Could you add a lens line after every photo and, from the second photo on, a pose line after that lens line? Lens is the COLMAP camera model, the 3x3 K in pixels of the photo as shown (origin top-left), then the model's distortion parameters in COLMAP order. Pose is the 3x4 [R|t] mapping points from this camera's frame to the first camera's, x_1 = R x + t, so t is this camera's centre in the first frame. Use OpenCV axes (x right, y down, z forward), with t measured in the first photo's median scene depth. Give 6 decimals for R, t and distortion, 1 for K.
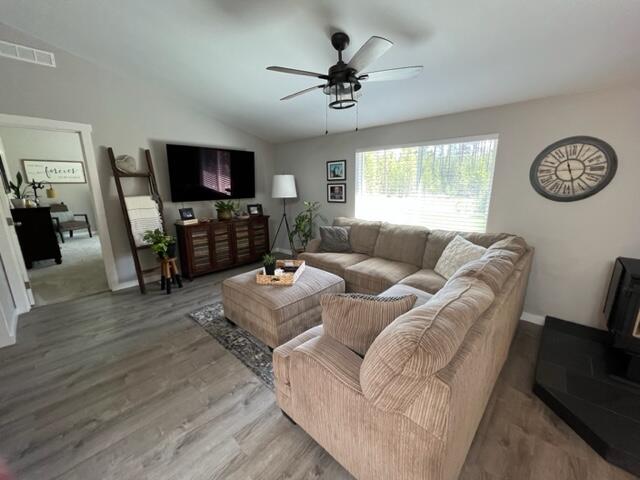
lens RADIAL K [[256.5, 0, 317.0], [0, 256.5, 242.8], [0, 0, 1]] dist [-0.001867, 0.000007]
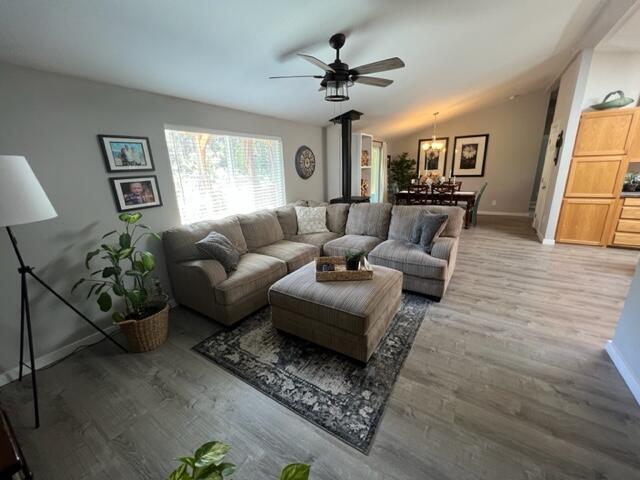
lens RADIAL K [[256.5, 0, 318.7], [0, 256.5, 241.1], [0, 0, 1]] dist [-0.001867, 0.000007]
pose [[-0.179625, -0.257890, 0.949330, -1.023577], [0.258862, 0.918624, 0.298529, -0.284001], [-0.949065, 0.299369, -0.098250, 1.234326]]
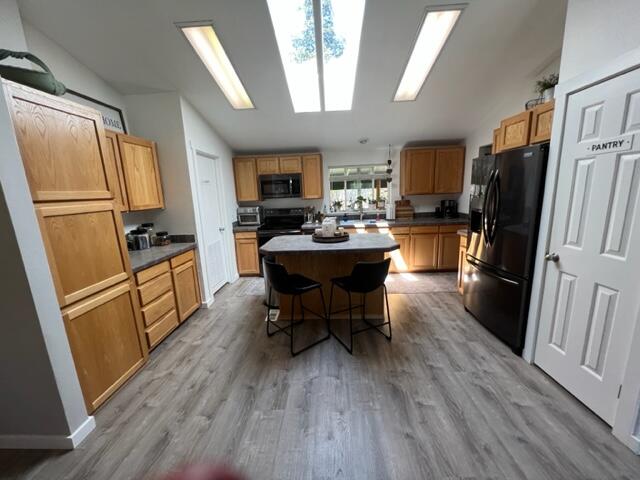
lens RADIAL K [[256.5, 0, 317.7], [0, 256.5, 242.2], [0, 0, 1]] dist [-0.001867, 0.000007]
pose [[-0.757724, 0.162229, -0.632089, 0.348711], [-0.106000, 0.925146, 0.364513, -0.049543], [0.643909, 0.343201, -0.683809, 0.129150]]
